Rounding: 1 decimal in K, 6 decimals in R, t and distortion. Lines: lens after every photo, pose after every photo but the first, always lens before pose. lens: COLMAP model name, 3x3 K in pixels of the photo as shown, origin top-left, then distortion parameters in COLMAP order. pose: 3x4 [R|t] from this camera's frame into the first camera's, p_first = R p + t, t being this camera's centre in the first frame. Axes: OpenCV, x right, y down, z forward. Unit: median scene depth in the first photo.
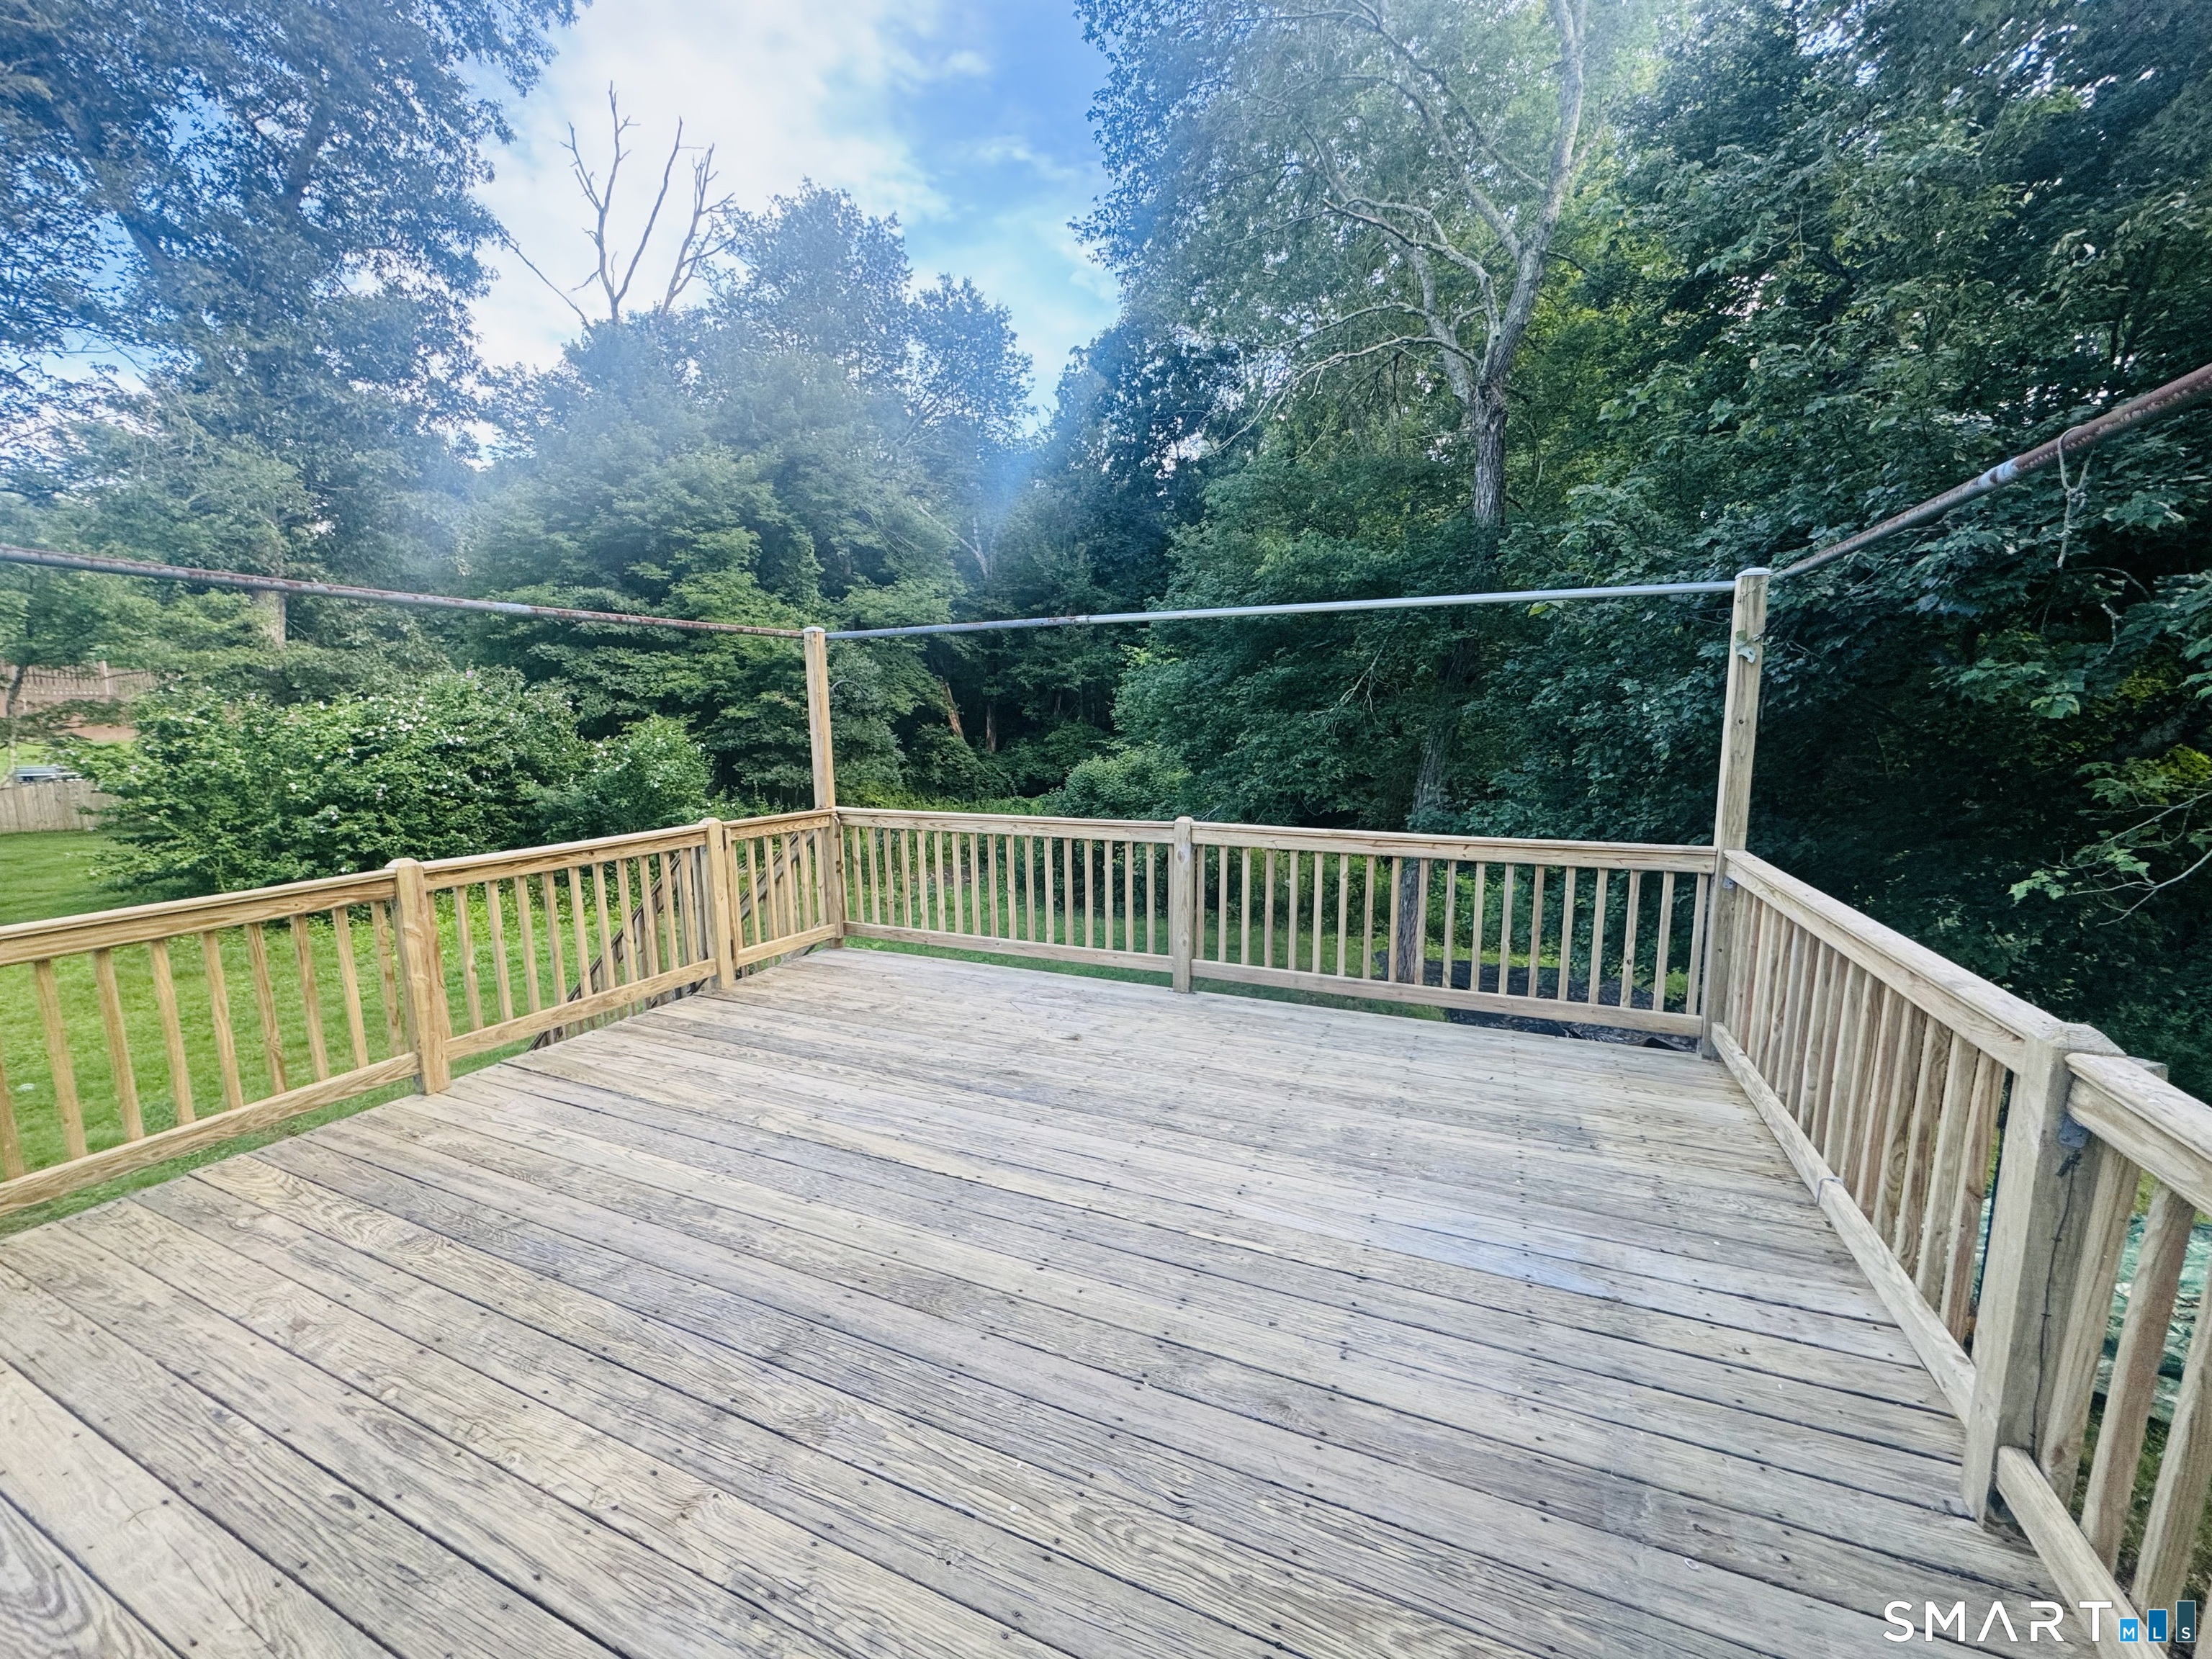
lens RADIAL K [[884.7, 0, 1100.0], [0, 884.7, 837.6], [0, 0, 1]] dist [-0.004070, 0.000270]
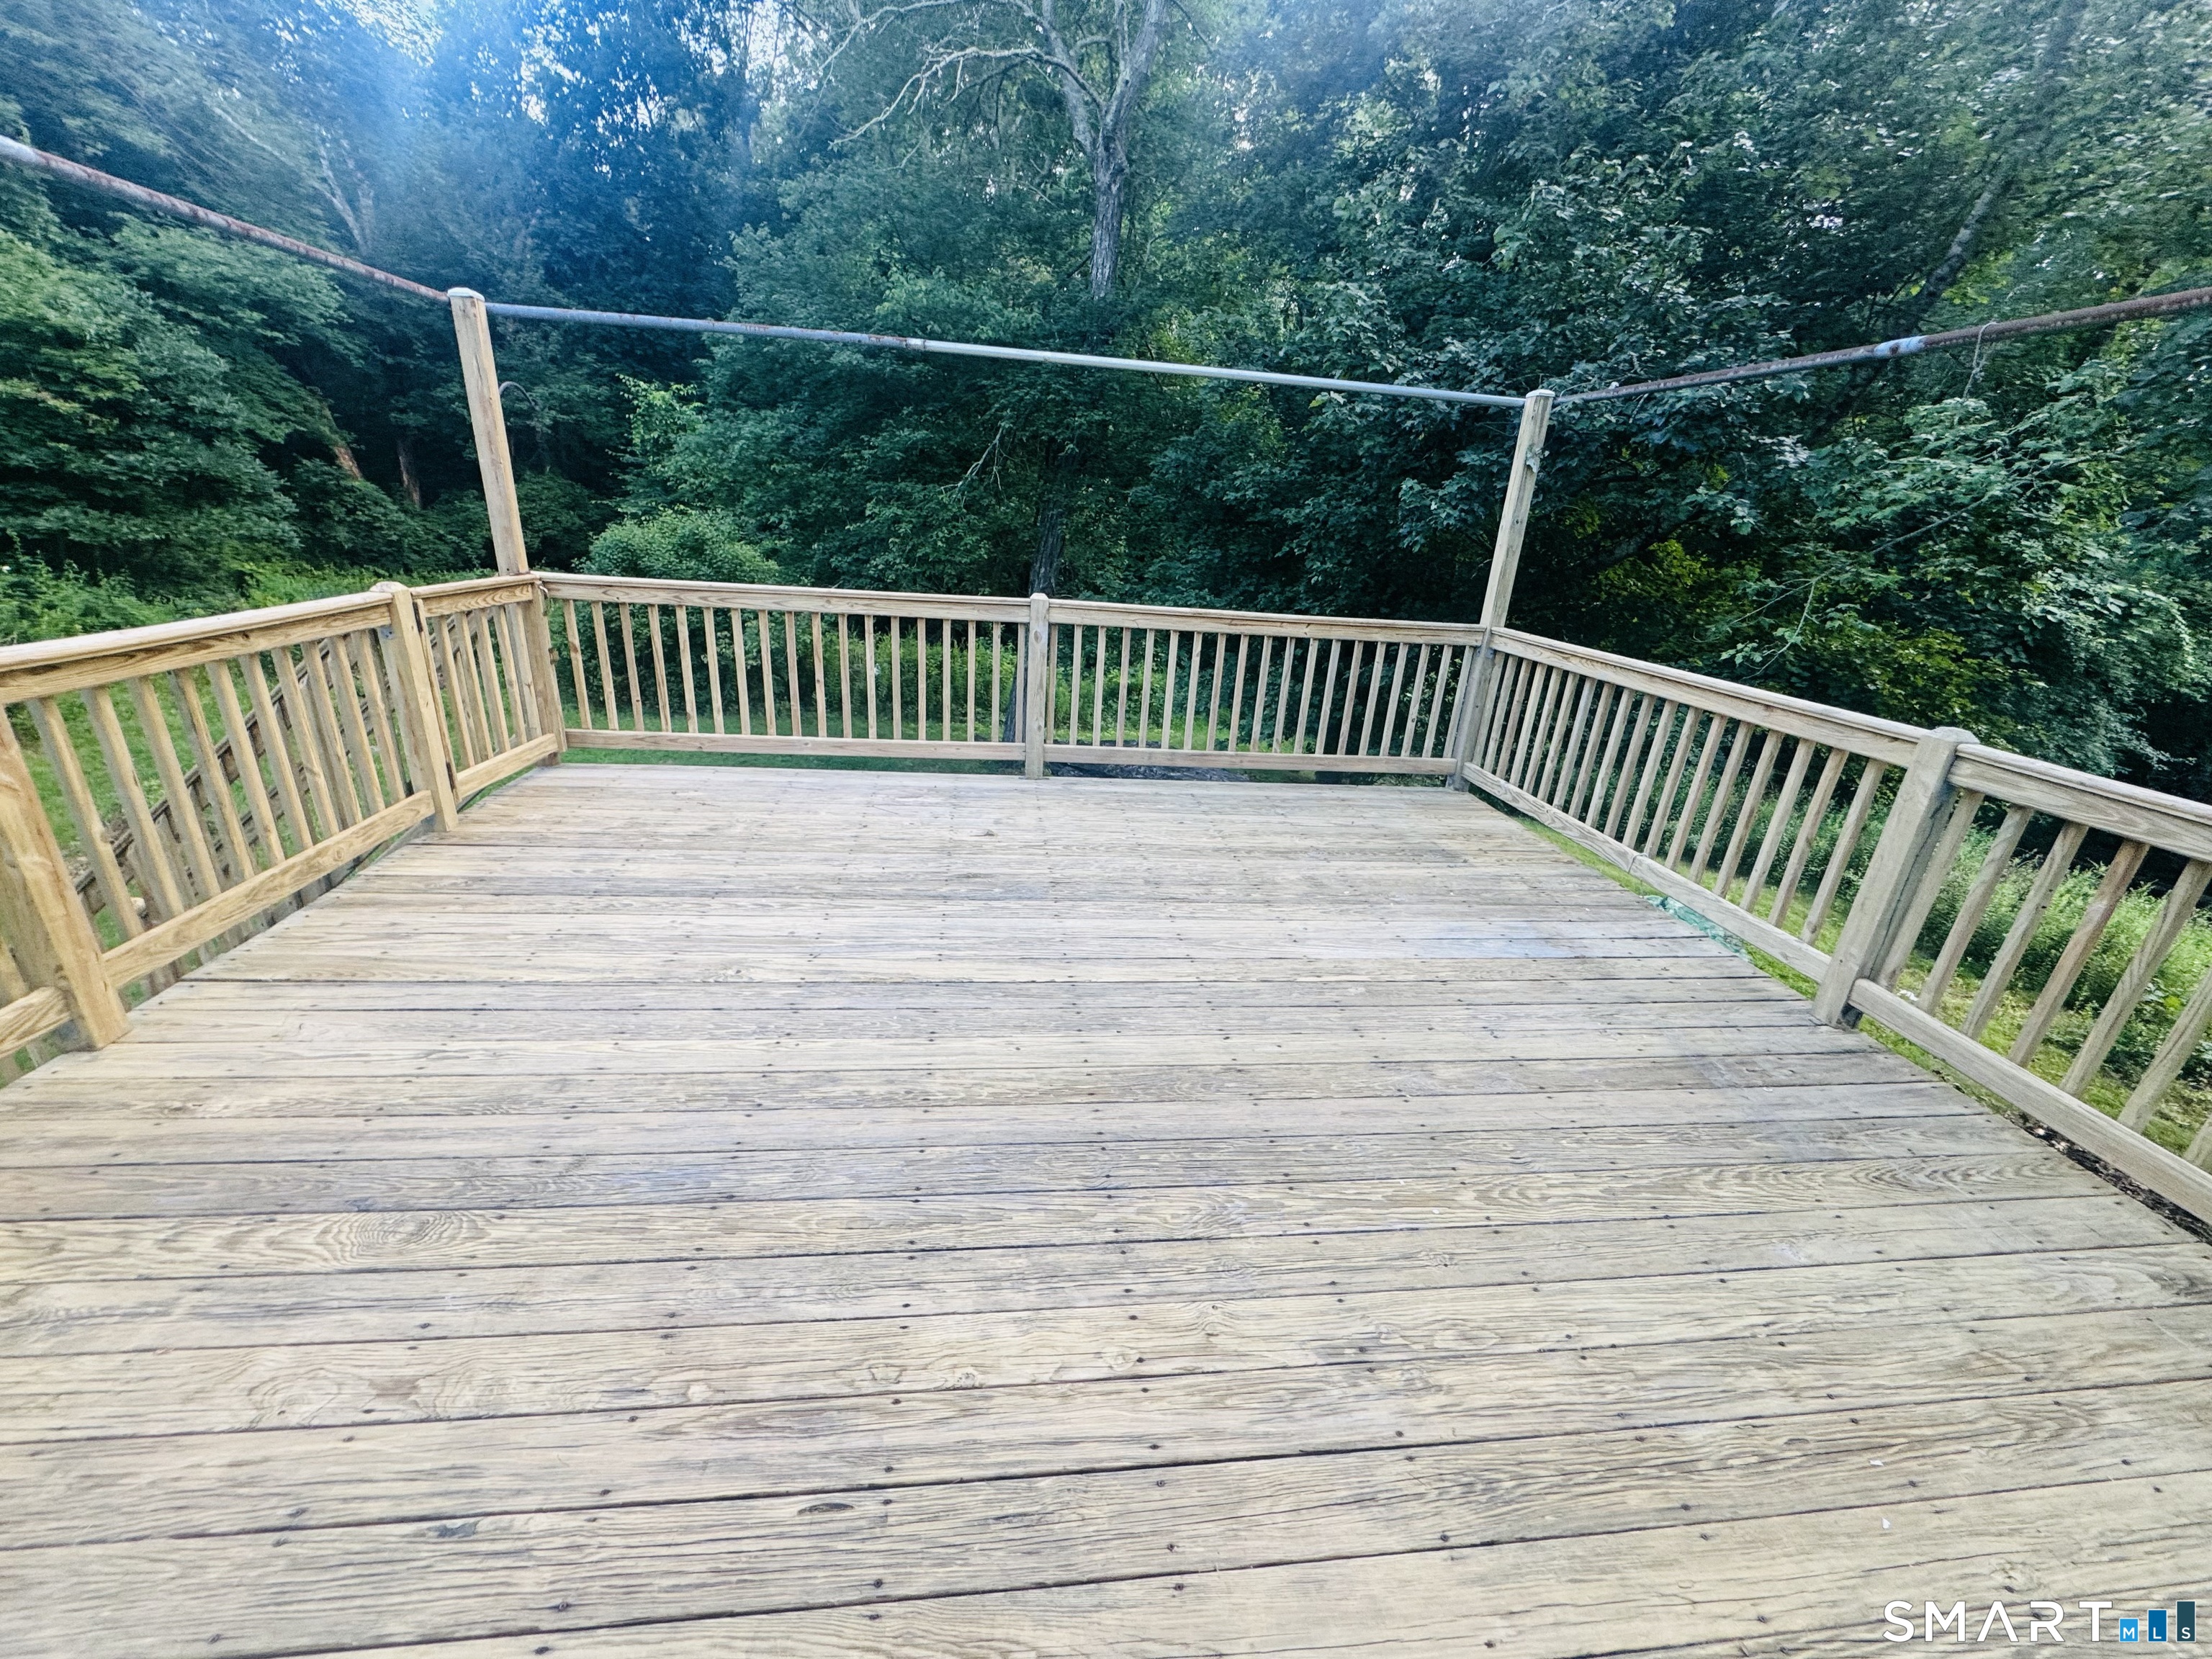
lens RADIAL K [[884.7, 0, 1119.0], [0, 884.7, 835.9], [0, 0, 1]] dist [-0.004070, 0.000270]
pose [[0.852632, -0.121283, 0.508241, -0.393905], [-0.000351, 0.972555, 0.232674, 0.009889], [-0.522511, -0.198564, 0.829189, 0.148979]]
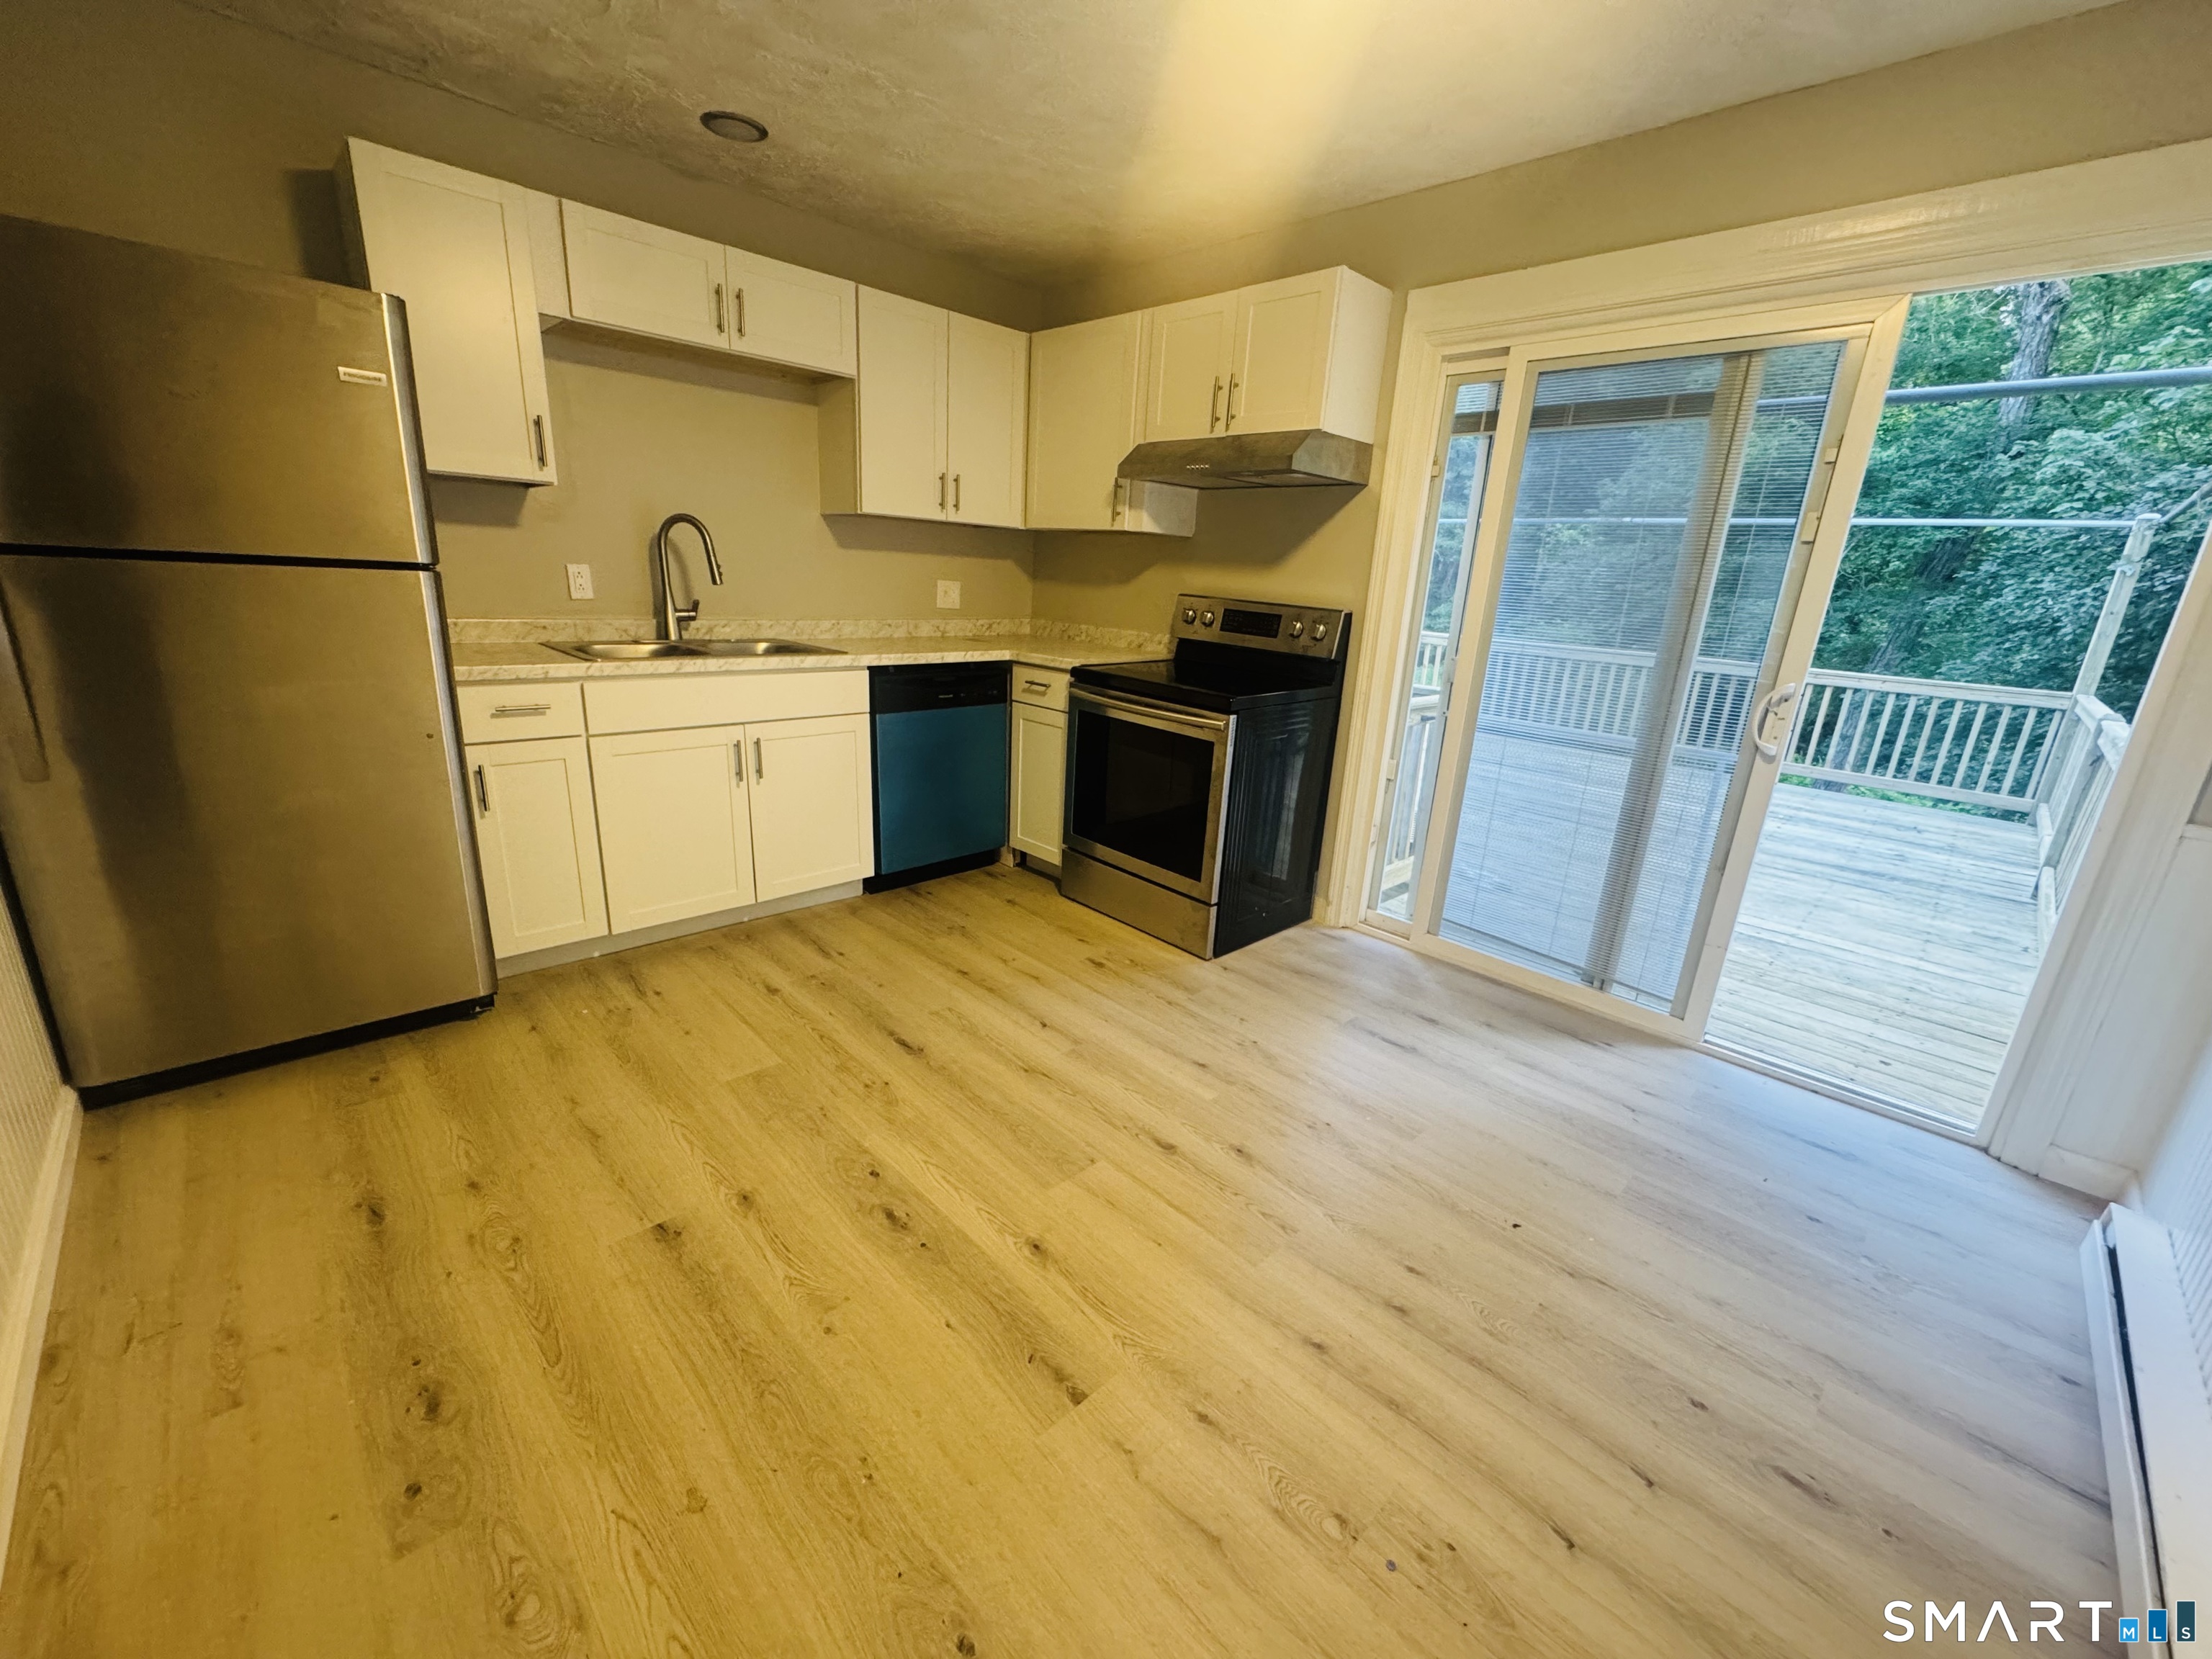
lens RADIAL K [[884.7, 0, 1103.8], [0, 884.7, 825.9], [0, 0, 1]] dist [-0.004070, 0.000270]
pose [[0.927552, 0.163296, -0.336128, -0.322183], [-0.117219, 0.981215, 0.153220, 0.190480], [0.354834, -0.102718, 0.929269, -1.027937]]
